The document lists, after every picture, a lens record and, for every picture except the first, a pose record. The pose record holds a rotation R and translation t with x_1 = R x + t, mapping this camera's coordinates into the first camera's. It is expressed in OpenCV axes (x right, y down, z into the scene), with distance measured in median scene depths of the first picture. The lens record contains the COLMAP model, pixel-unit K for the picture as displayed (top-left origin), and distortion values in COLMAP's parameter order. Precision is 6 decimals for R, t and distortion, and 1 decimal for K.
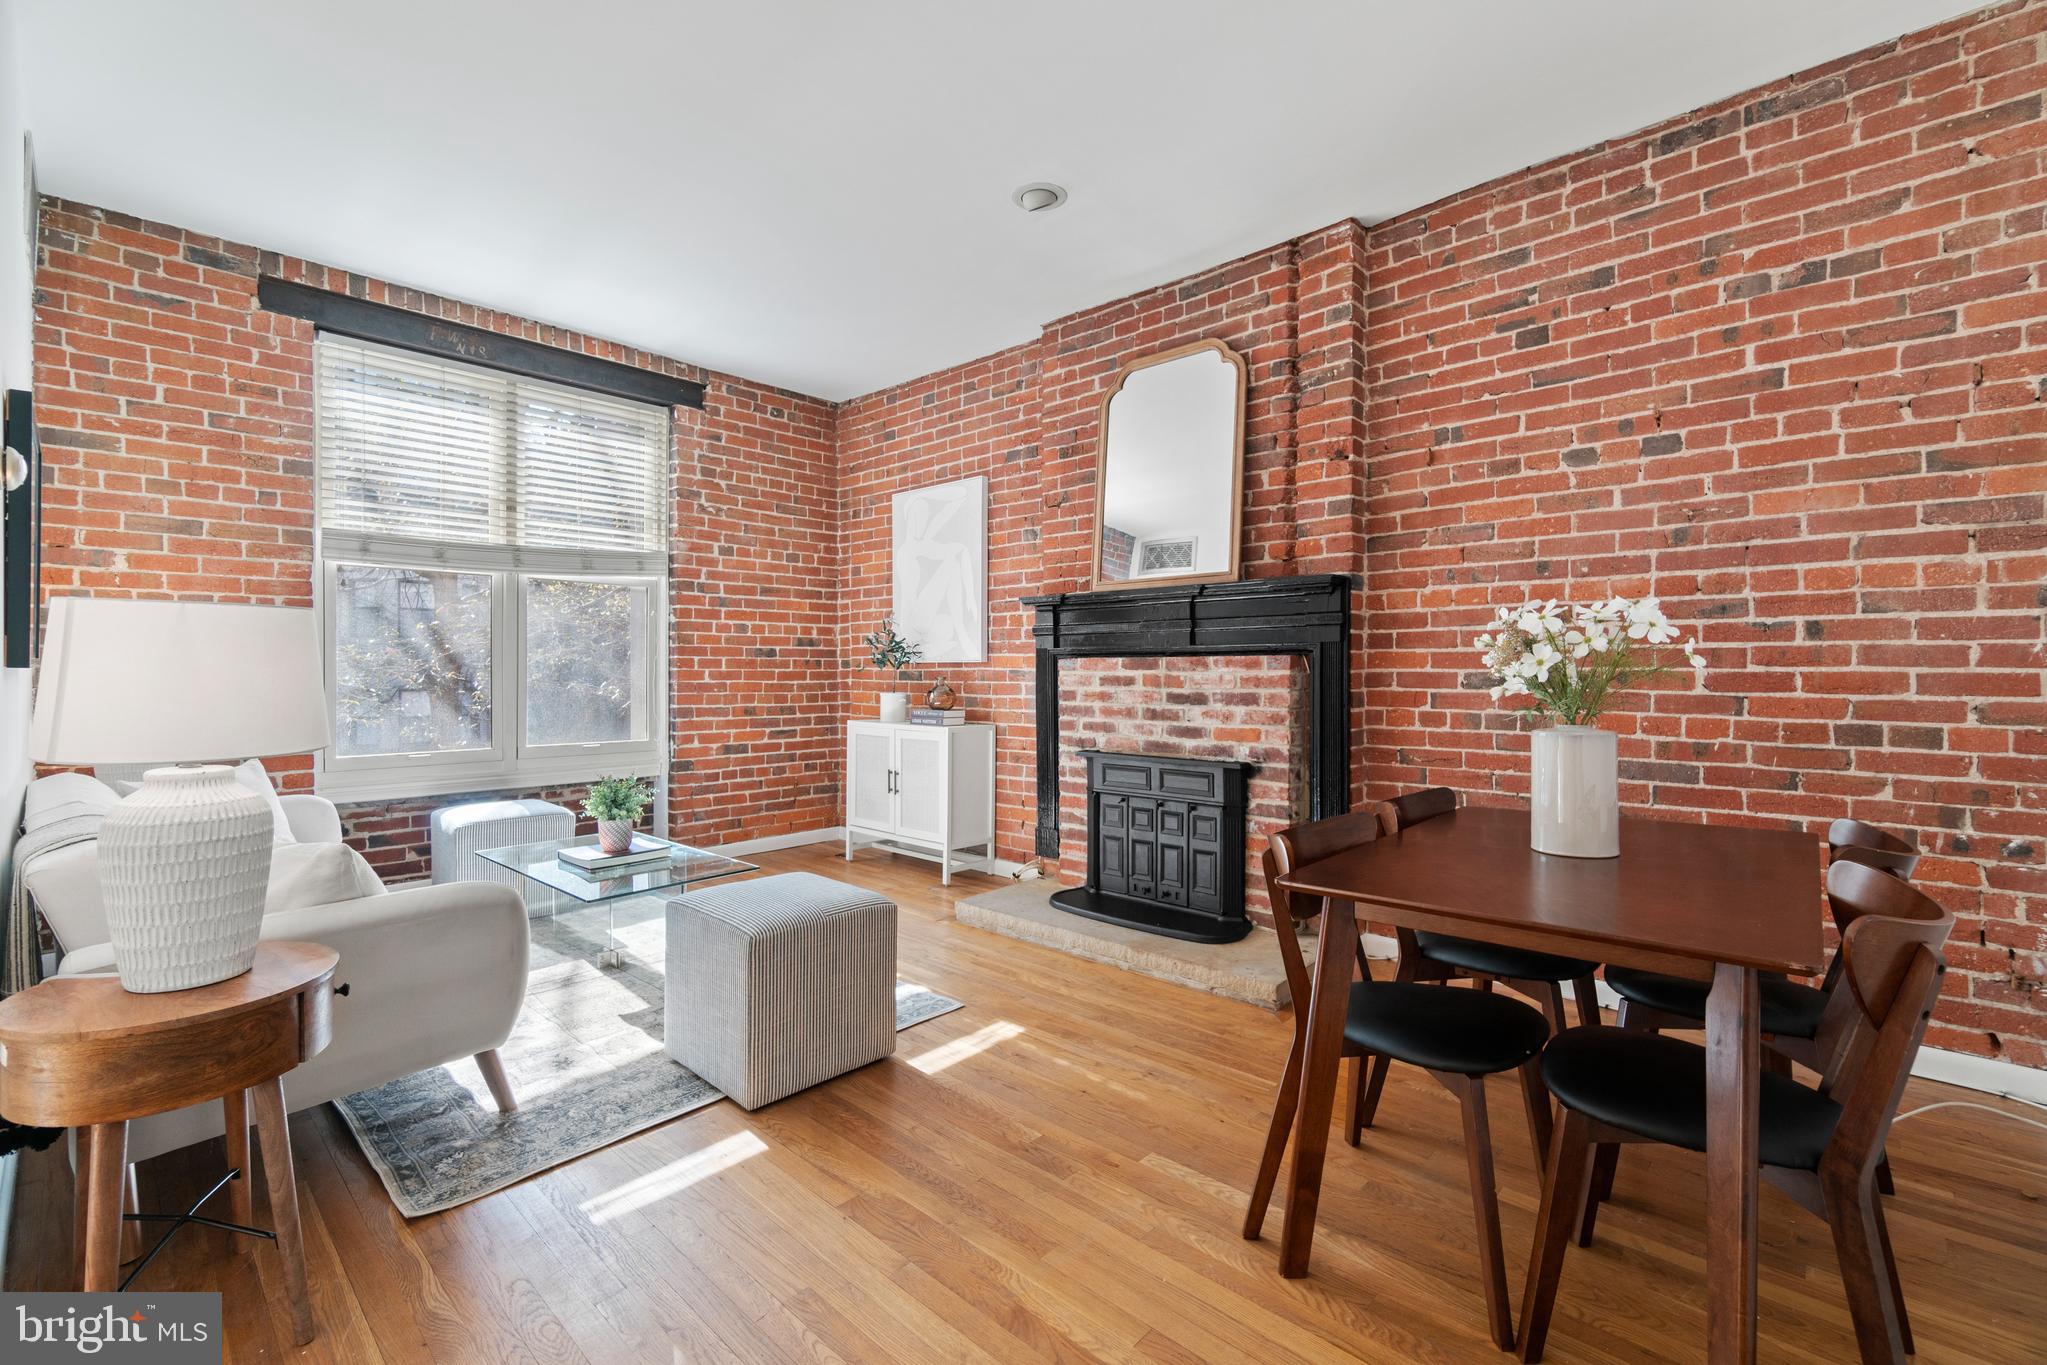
lens RADIAL K [[899.6, 0, 1022.9], [0, 899.6, 677.1], [0, 0, 1]] dist [-0.003905, 0.000751]
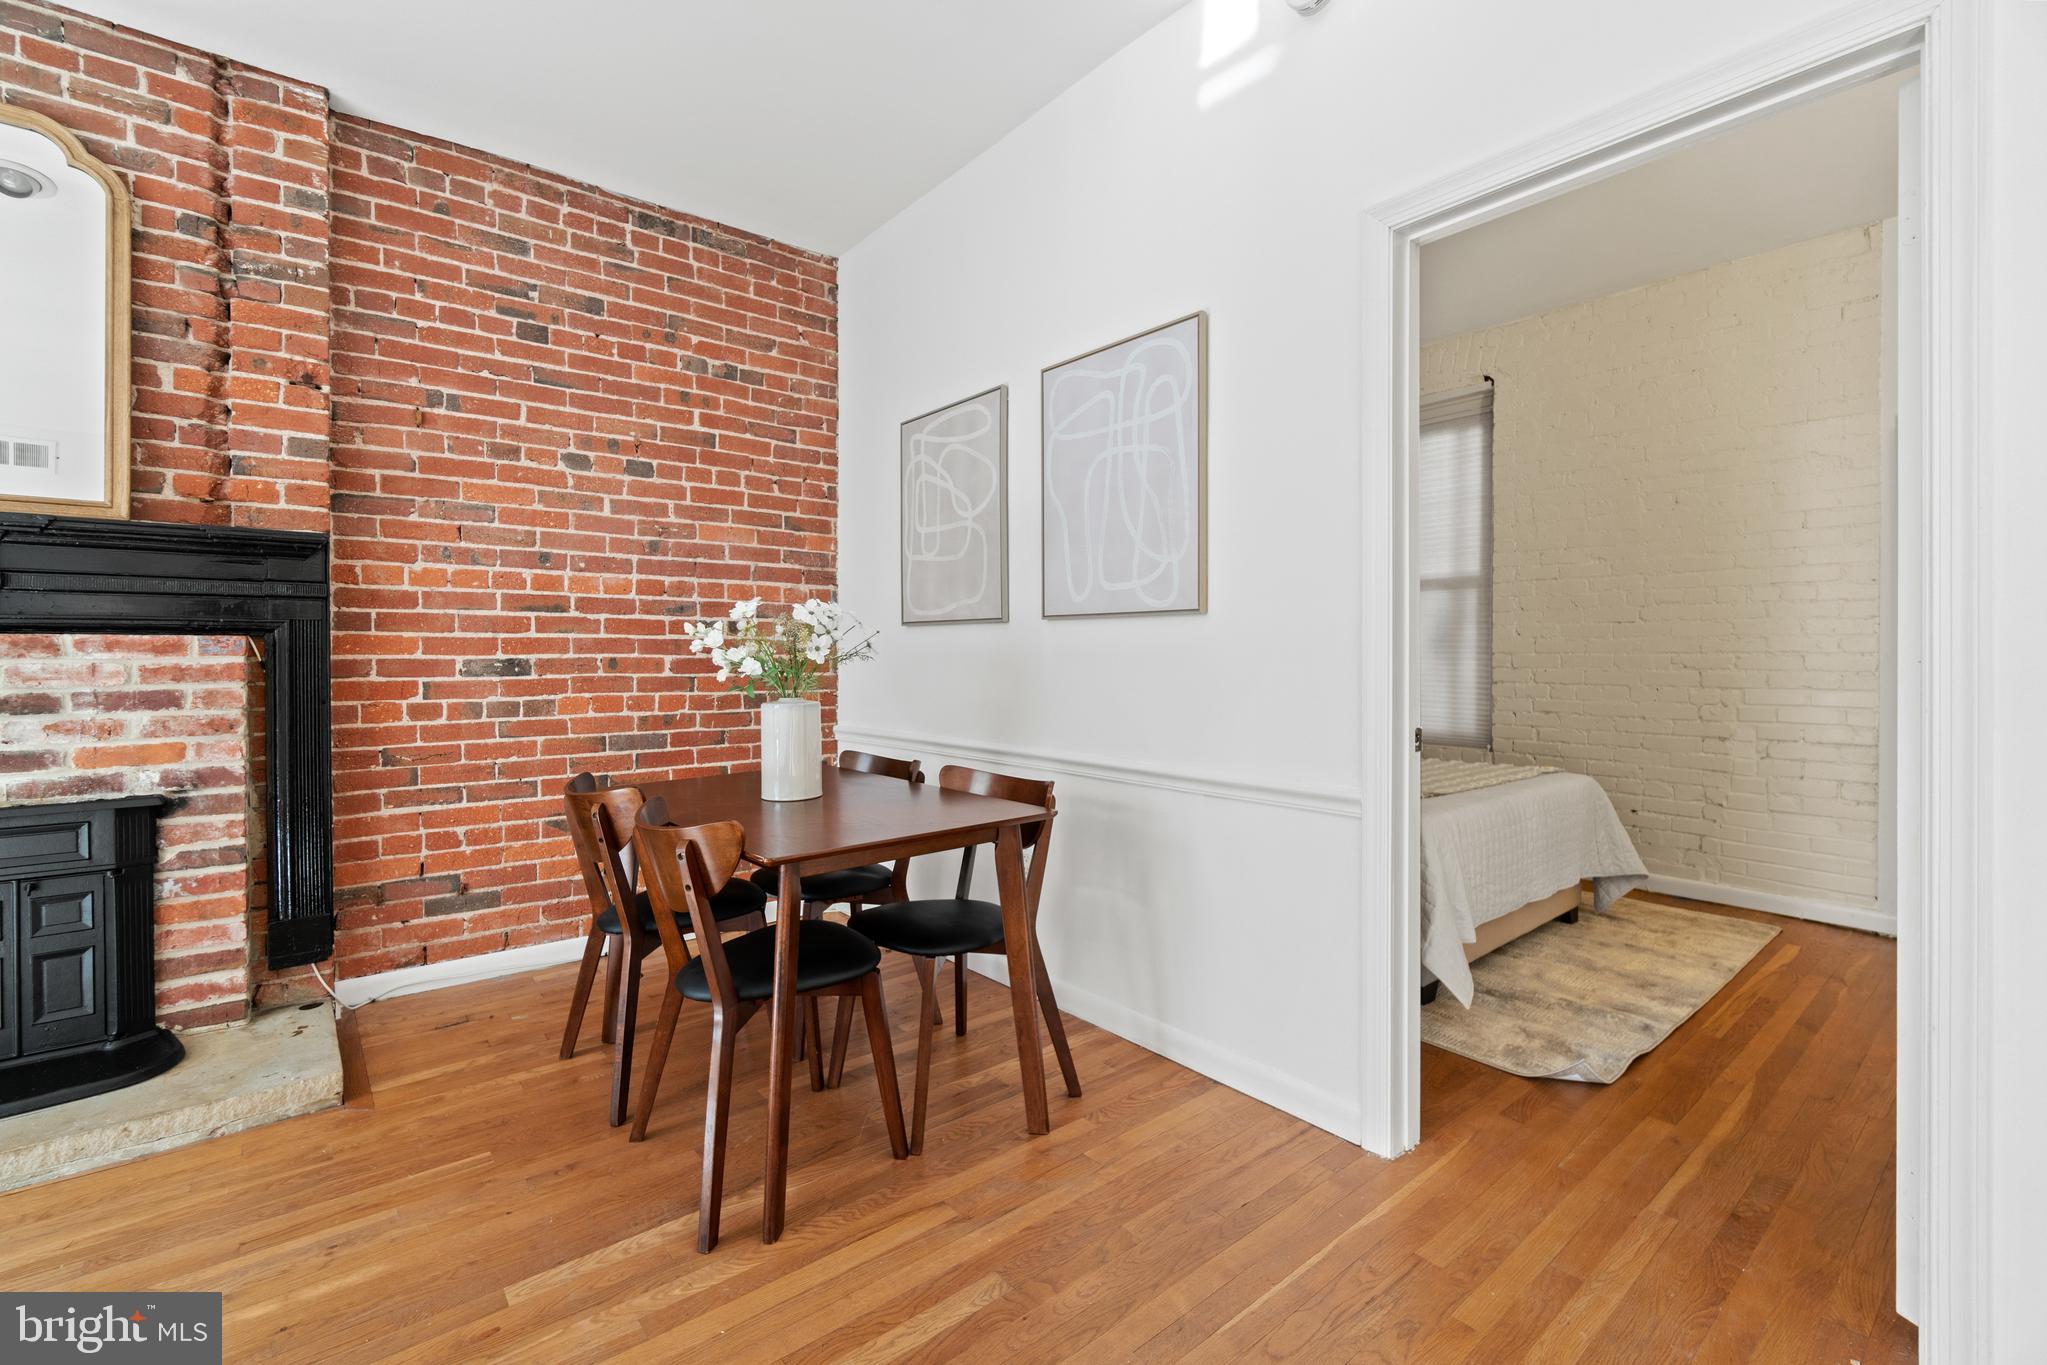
lens RADIAL K [[899.6, 0, 1016.1], [0, 899.6, 662.0], [0, 0, 1]] dist [-0.003905, 0.000751]
pose [[0.120287, -0.004559, 0.992729, -0.373910], [0.009003, 0.999953, 0.003501, -0.000237], [-0.992698, 0.008516, 0.120322, 0.318940]]
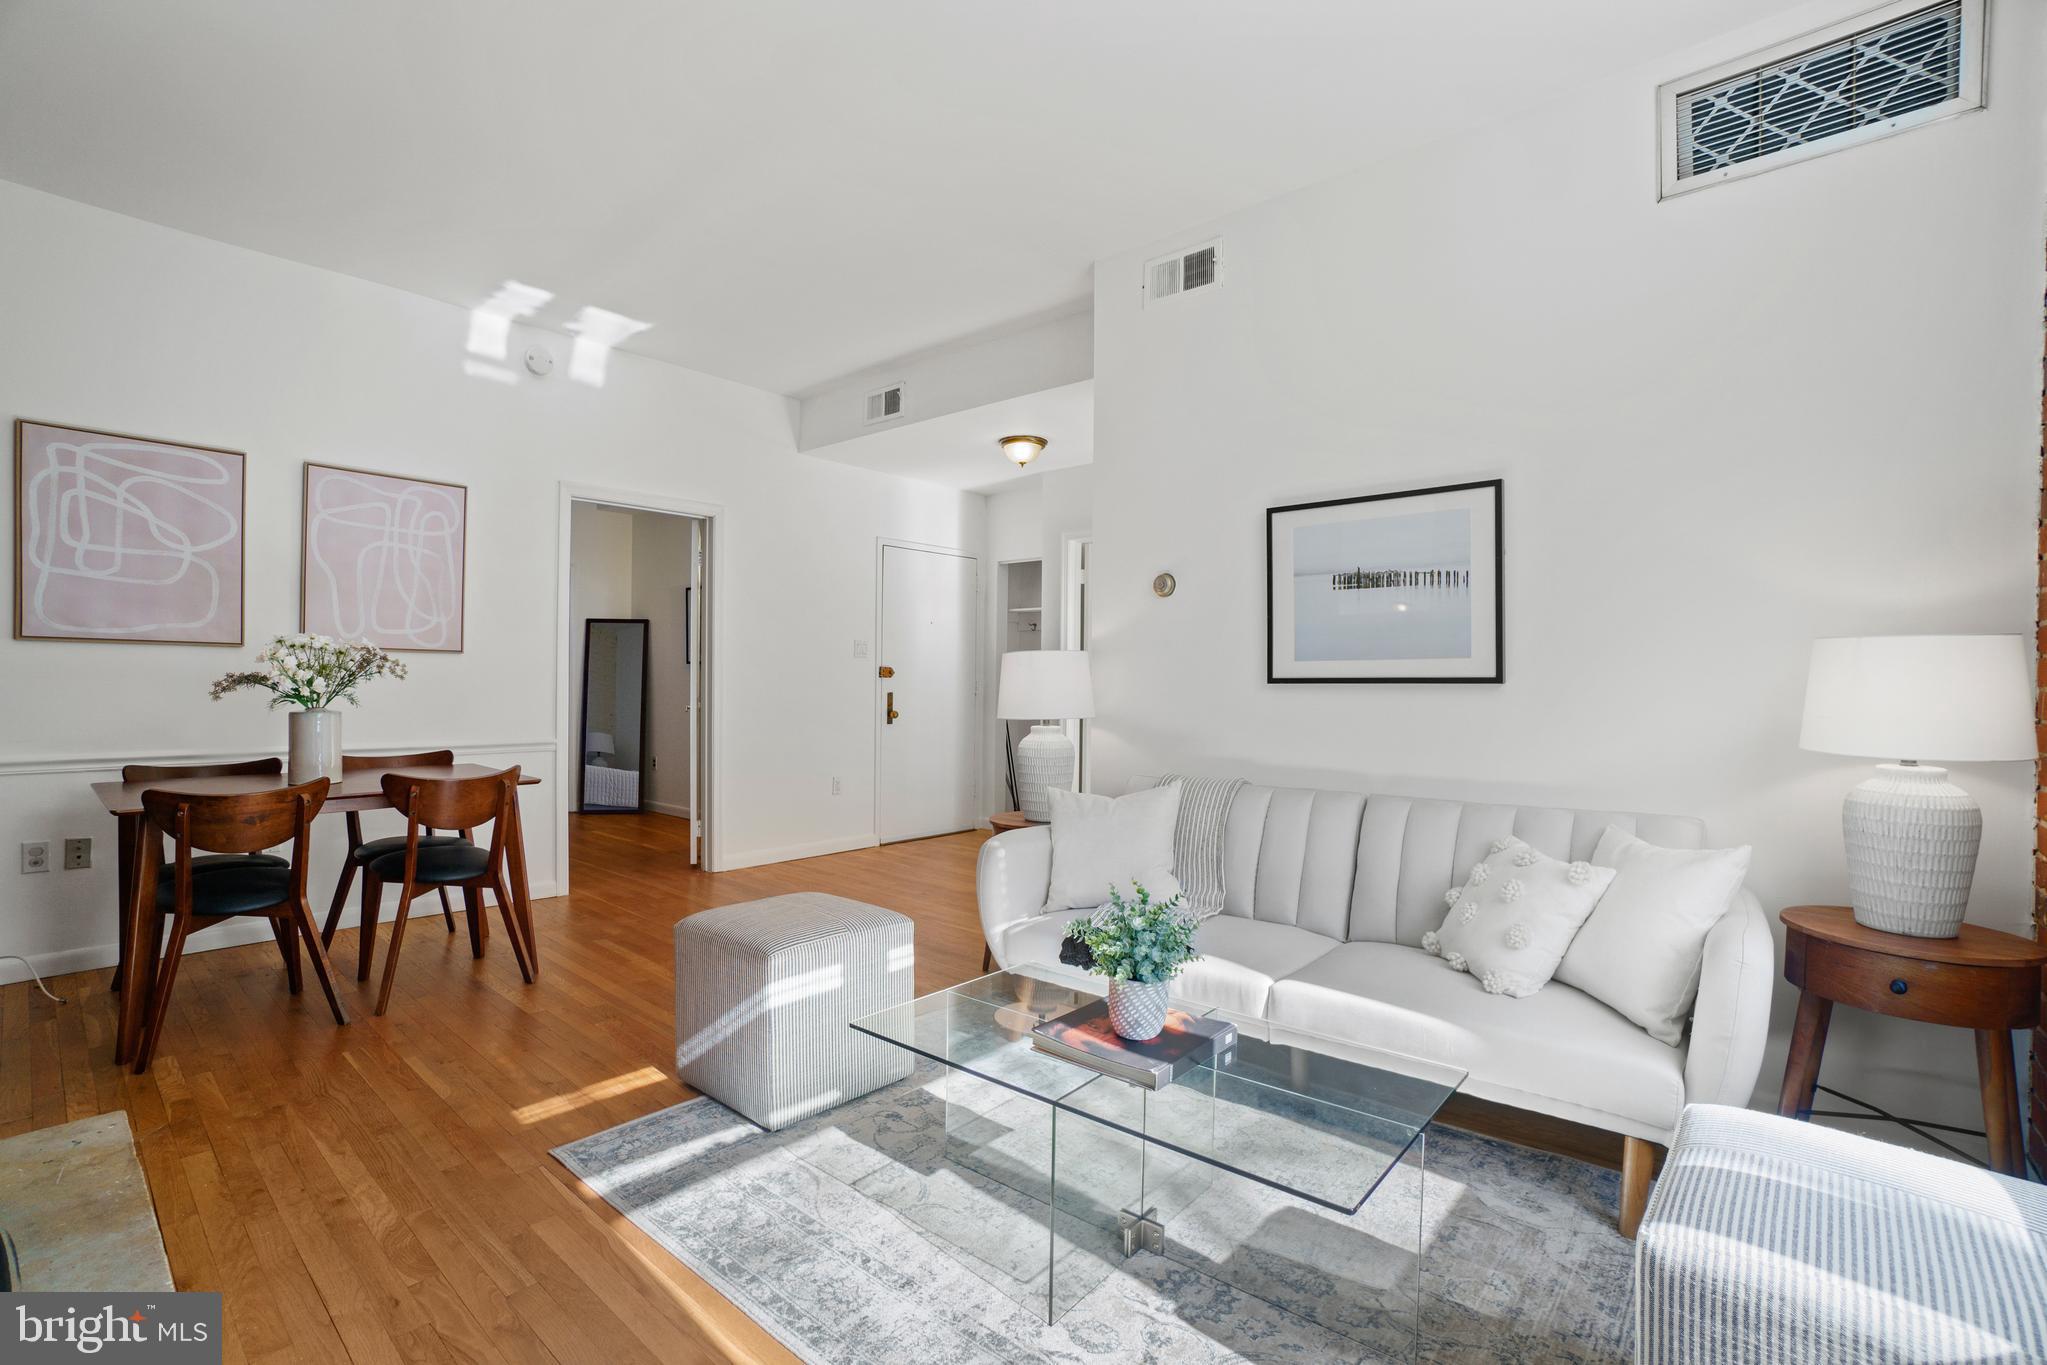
lens RADIAL K [[899.6, 0, 1016.3], [0, 899.6, 674.8], [0, 0, 1]] dist [-0.003905, 0.000751]
pose [[-0.999237, -0.021406, -0.032681, -0.397949], [-0.021626, 0.999746, 0.006402, -0.032429], [0.032535, 0.007104, -0.999445, 1.680158]]
